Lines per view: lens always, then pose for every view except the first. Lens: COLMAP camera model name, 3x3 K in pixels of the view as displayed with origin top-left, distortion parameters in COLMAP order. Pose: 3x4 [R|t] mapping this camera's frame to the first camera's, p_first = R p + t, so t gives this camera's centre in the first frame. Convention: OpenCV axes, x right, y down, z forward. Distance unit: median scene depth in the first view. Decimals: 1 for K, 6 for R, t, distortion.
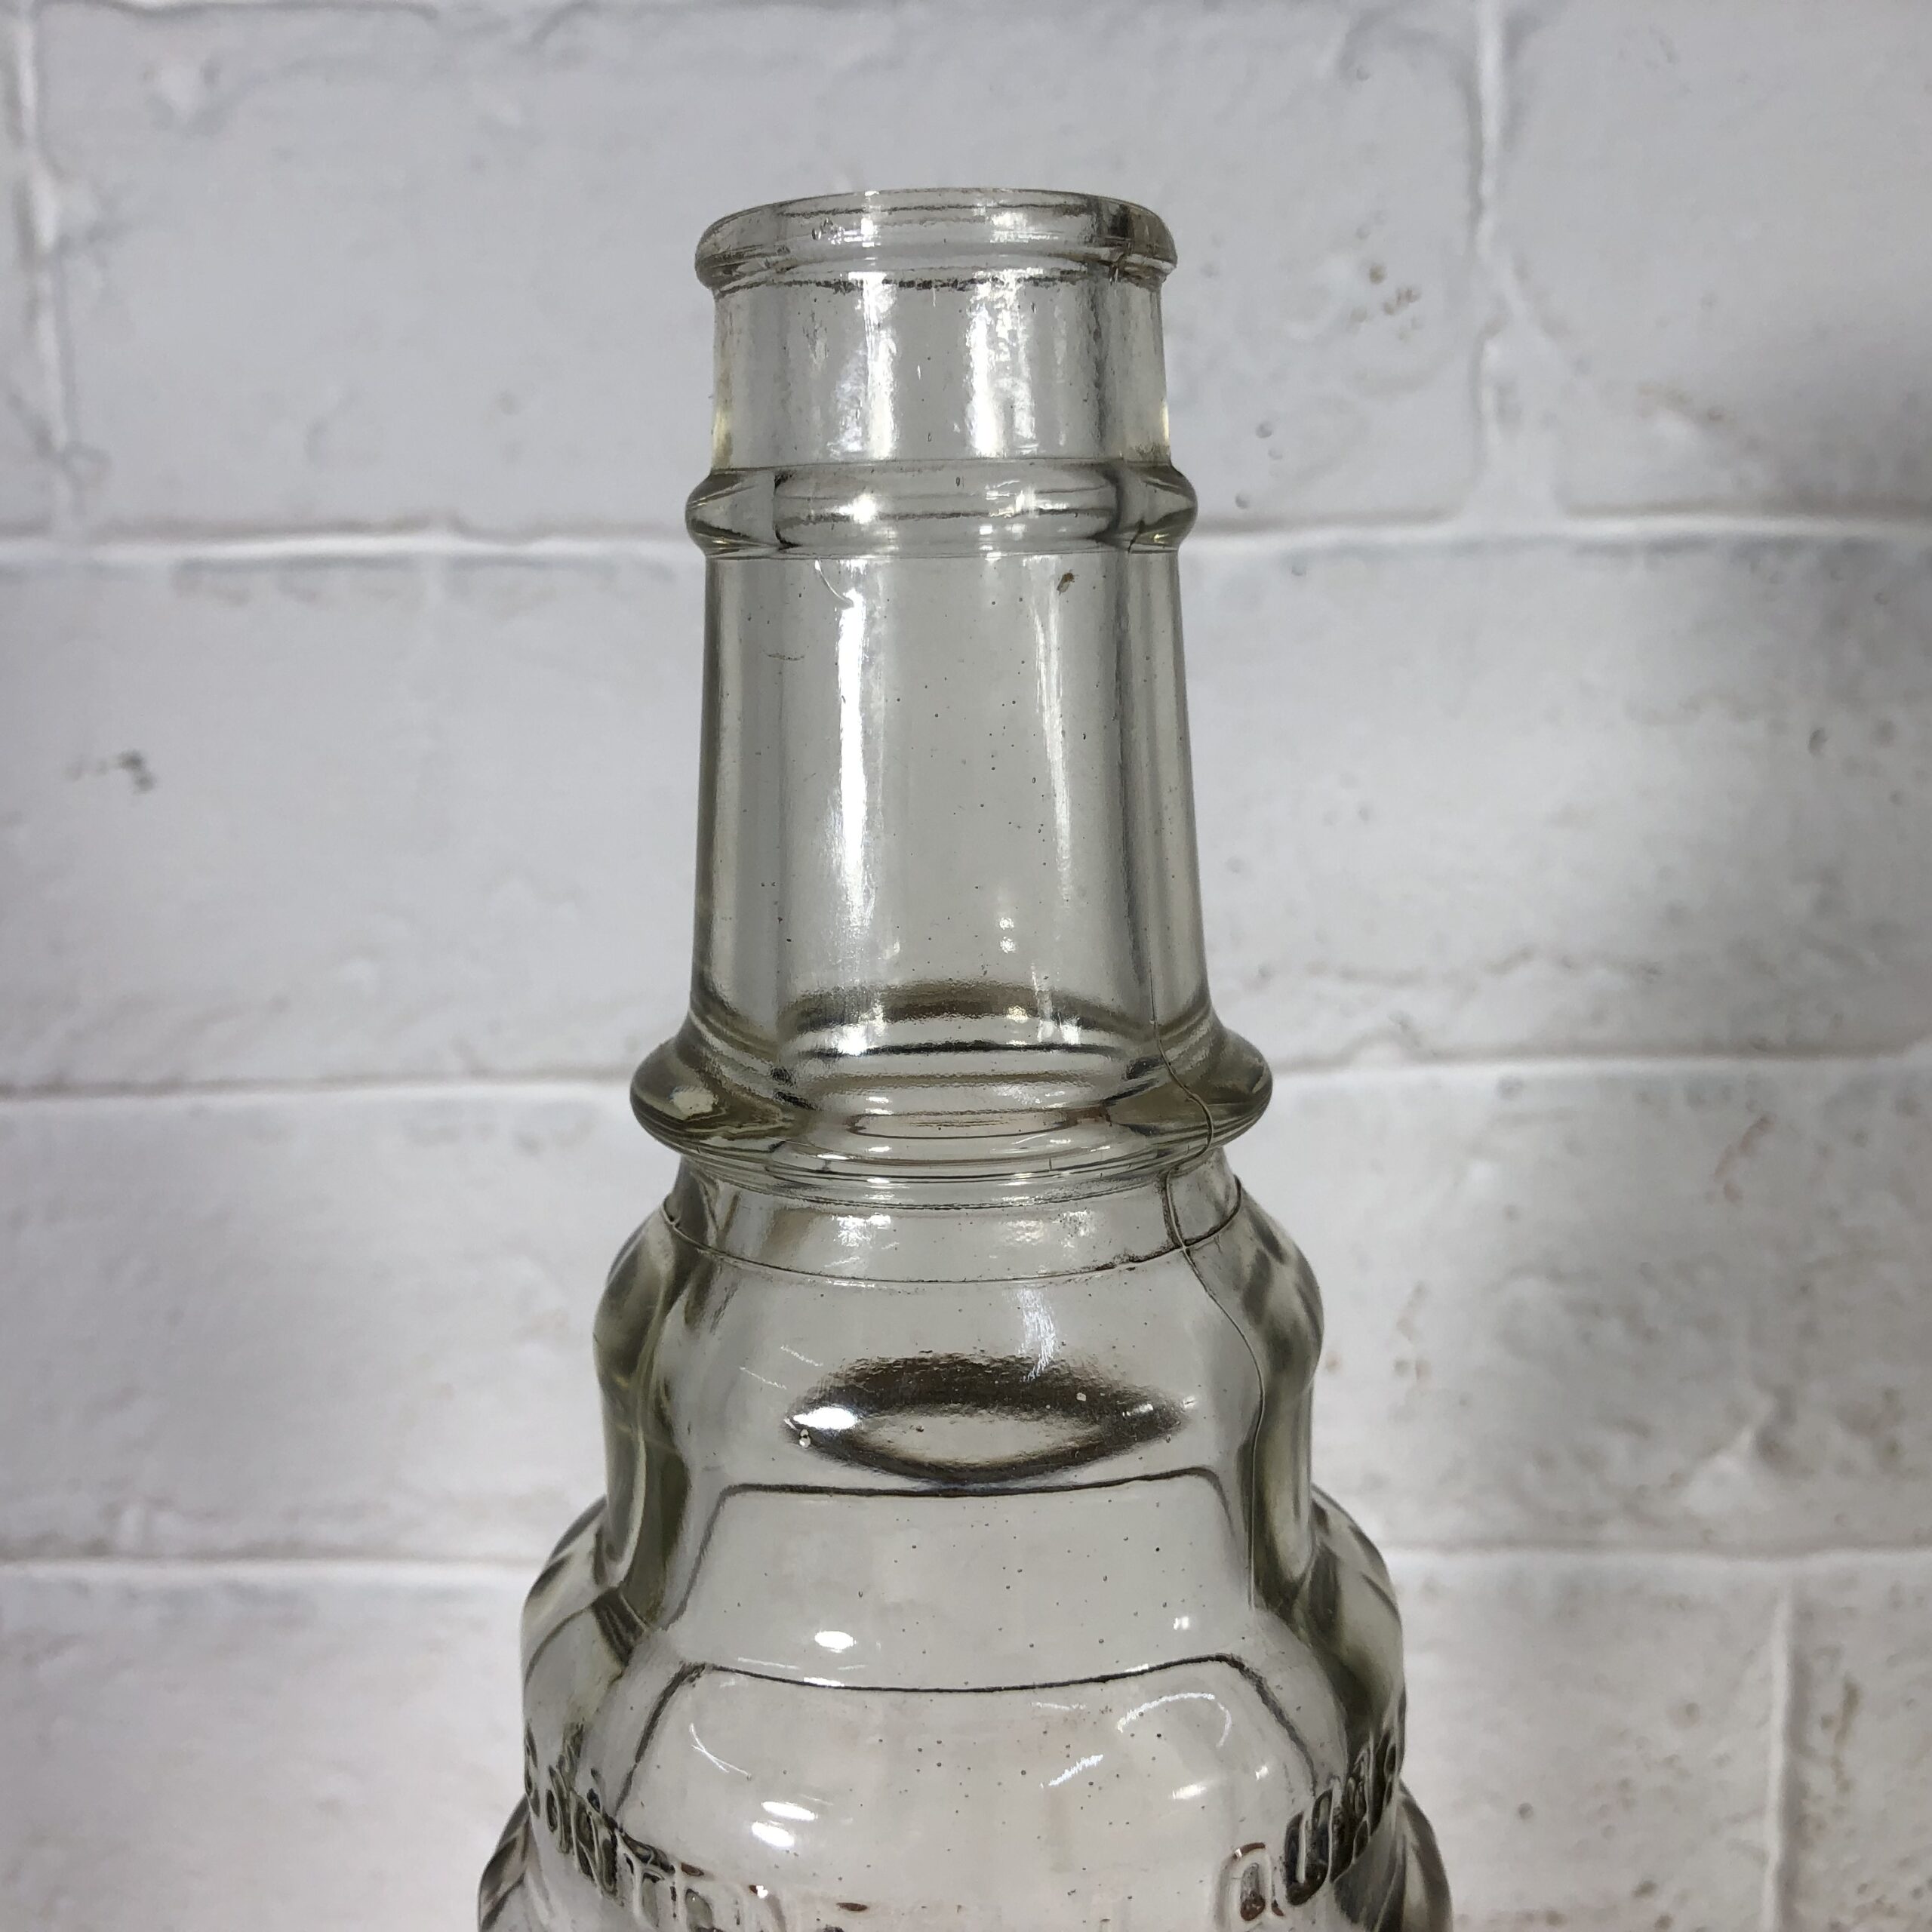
lens RADIAL K [[2461.4, 0, 935.5], [0, 2461.4, 1051.4], [0, 0, 1]] dist [0.086438, -0.215877]
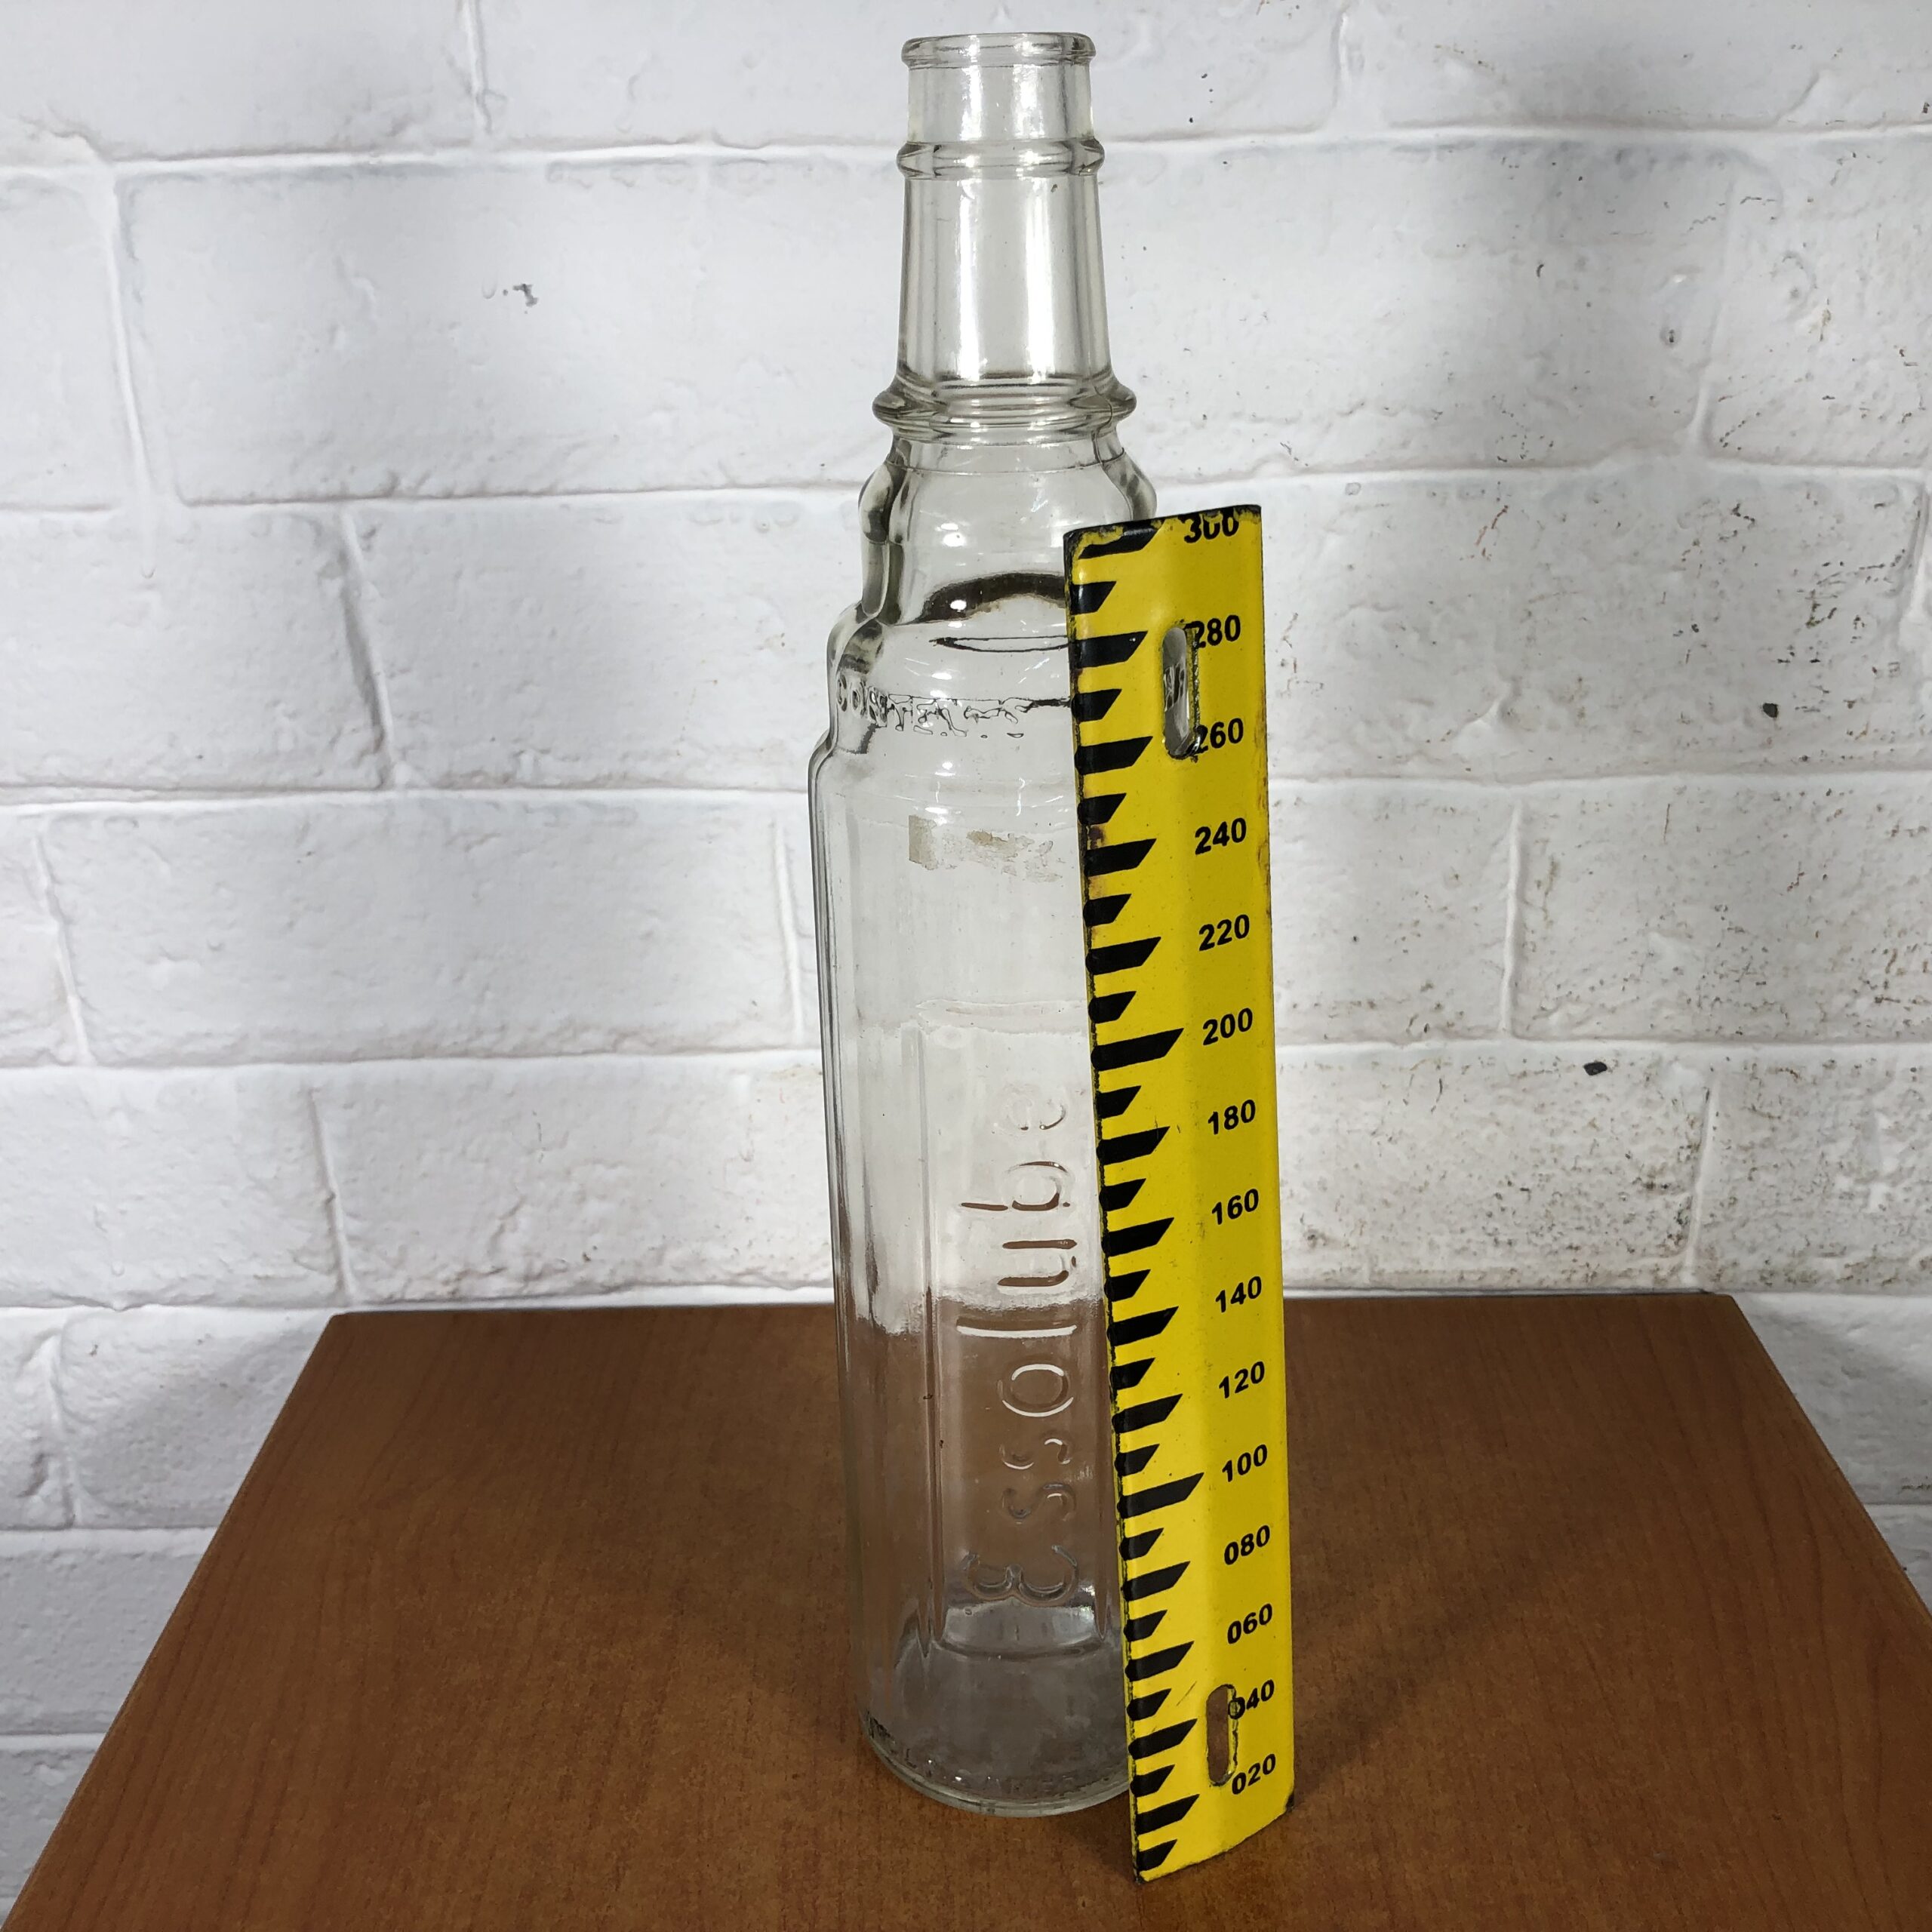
lens RADIAL K [[2461.4, 0, 935.5], [0, 2461.4, 1051.4], [0, 0, 1]] dist [0.086438, -0.215877]
pose [[0.999432, 0.004299, -0.033418, 0.010500], [0.001350, 0.985918, 0.167222, 0.110176], [0.033666, -0.167172, 0.985353, -0.719148]]
